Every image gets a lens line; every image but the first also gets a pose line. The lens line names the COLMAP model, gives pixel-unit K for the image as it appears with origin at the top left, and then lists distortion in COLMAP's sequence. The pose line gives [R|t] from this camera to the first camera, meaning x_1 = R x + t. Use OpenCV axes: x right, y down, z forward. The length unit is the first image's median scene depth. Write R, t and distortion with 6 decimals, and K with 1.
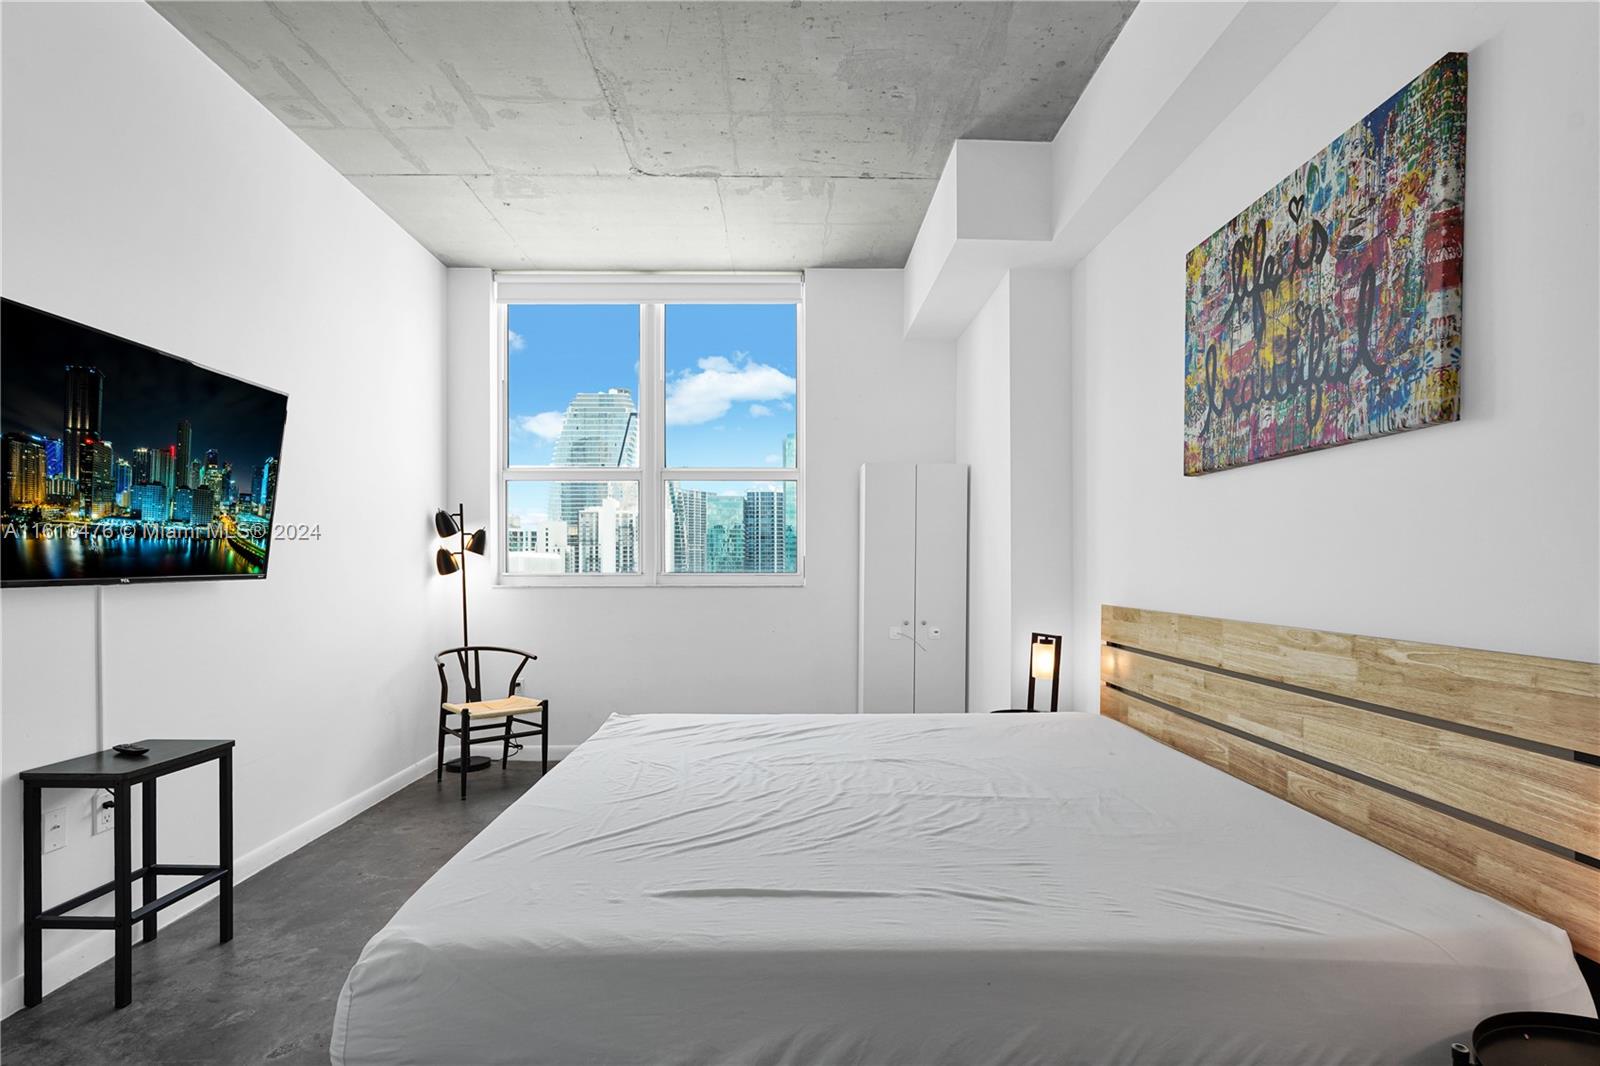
lens RADIAL K [[720.2, 0, 793.5], [0, 720.2, 578.2], [0, 0, 1]] dist [-0.016569, 0.006352]
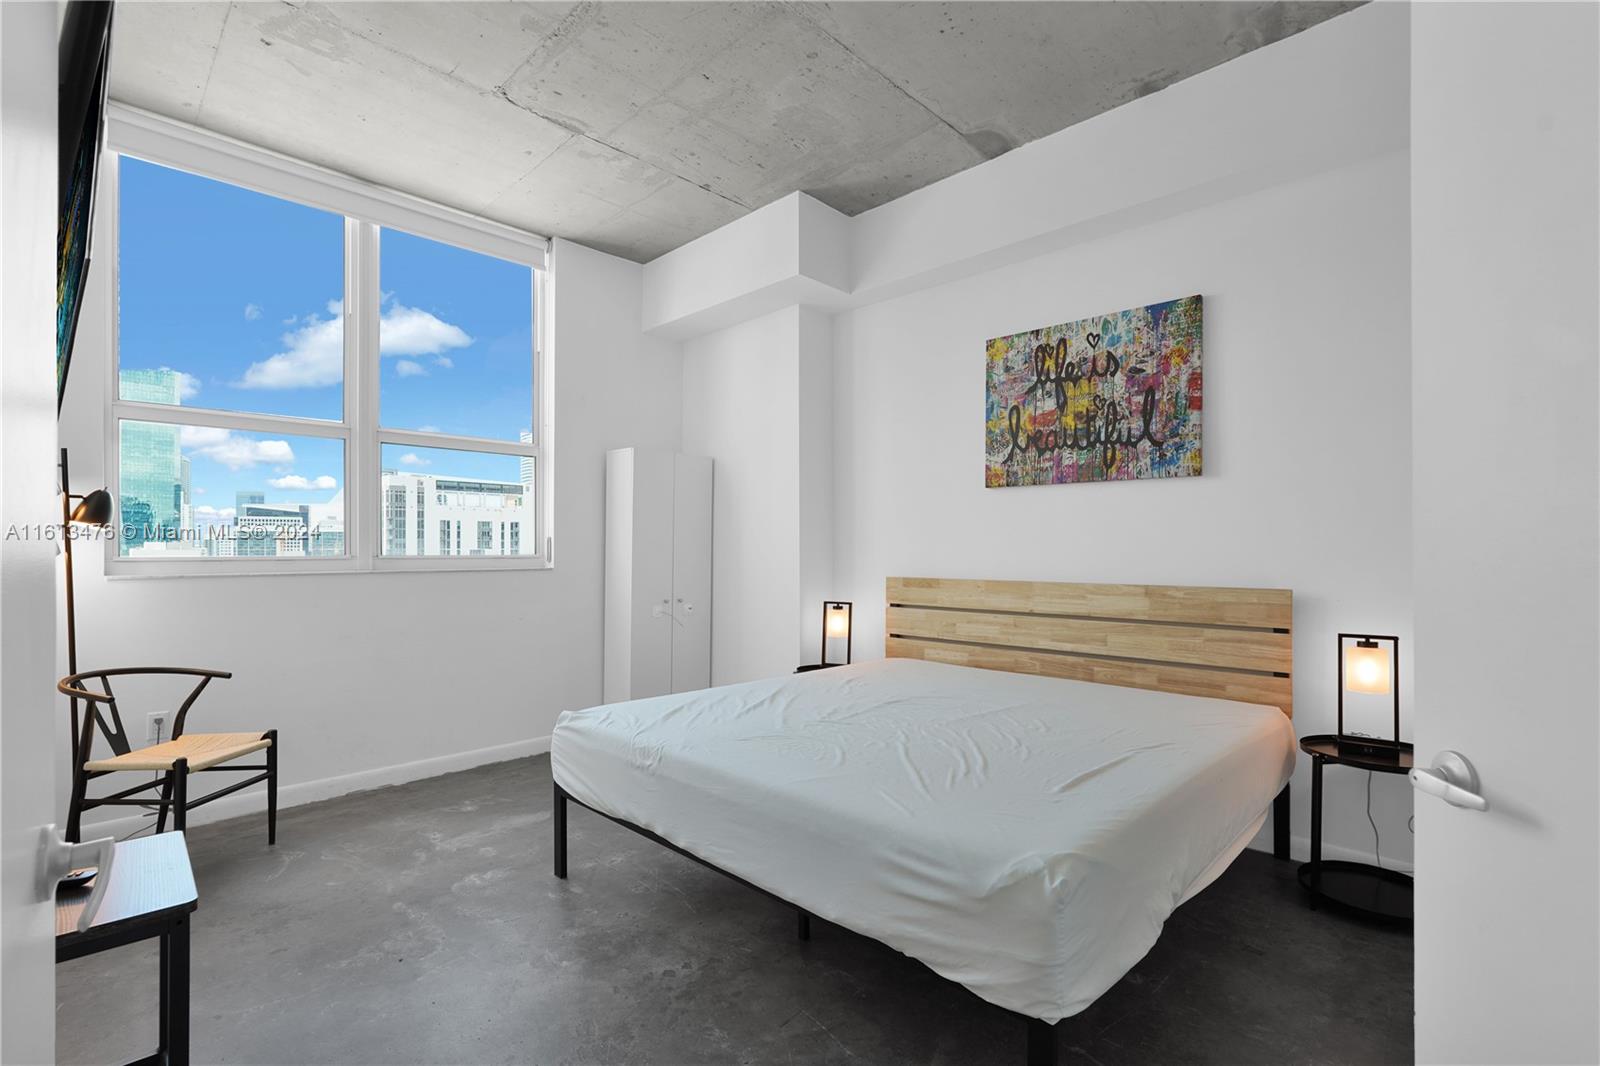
lens RADIAL K [[720.2, 0, 771.1], [0, 720.2, 556.9], [0, 0, 1]] dist [-0.016569, 0.006352]
pose [[0.730187, -0.006828, 0.683213, -0.988824], [0.010627, 0.999943, -0.001364, -0.000723], [-0.683164, 0.008256, 0.730218, 0.255515]]
